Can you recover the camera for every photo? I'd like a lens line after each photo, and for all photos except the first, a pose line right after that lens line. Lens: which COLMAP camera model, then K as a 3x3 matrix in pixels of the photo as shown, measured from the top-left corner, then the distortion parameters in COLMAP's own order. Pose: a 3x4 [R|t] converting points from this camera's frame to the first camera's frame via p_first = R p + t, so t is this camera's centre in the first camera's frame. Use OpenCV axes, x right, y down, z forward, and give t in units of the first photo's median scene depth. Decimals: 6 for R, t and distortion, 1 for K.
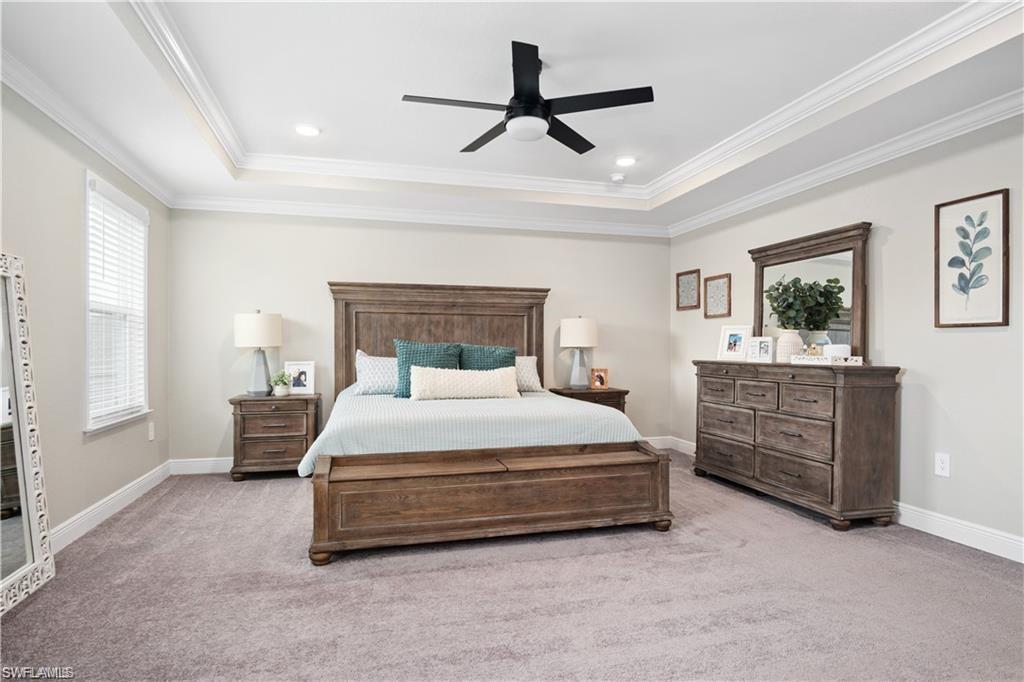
lens RADIAL K [[549.8, 0, 511.8], [0, 549.8, 345.8], [0, 0, 1]] dist [-0.025519, 0.005560]
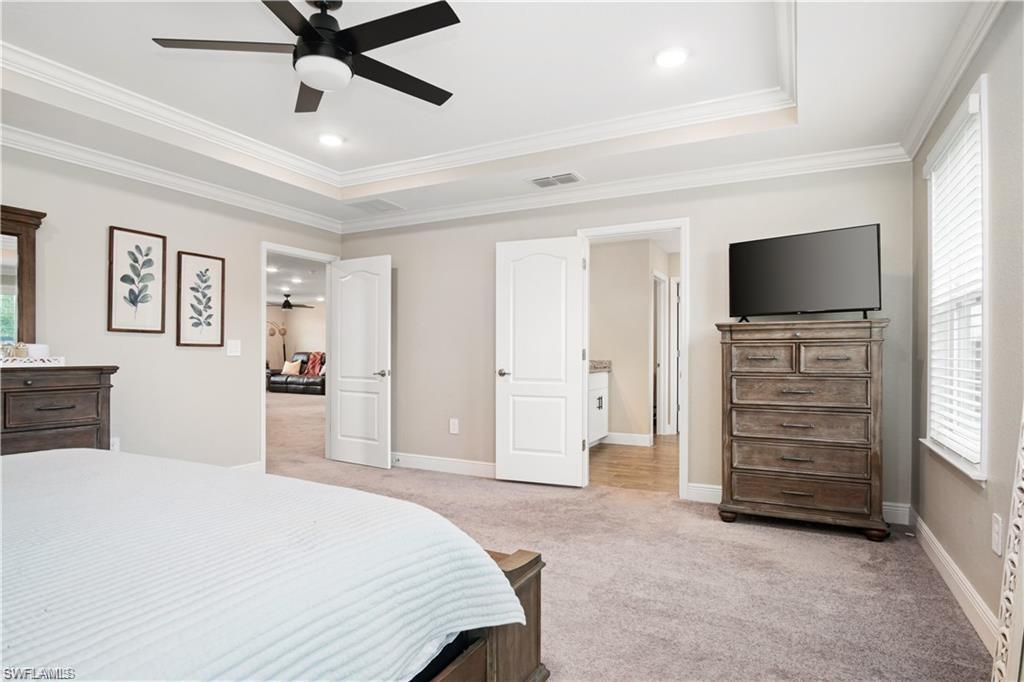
lens RADIAL K [[549.8, 0, 513.1], [0, 549.8, 348.2], [0, 0, 1]] dist [-0.025519, 0.005560]
pose [[-0.730482, 0.008875, 0.682875, -0.674024], [-0.001315, 0.999895, -0.014402, 0.019546], [-0.682931, -0.011418, -0.730394, 1.324574]]
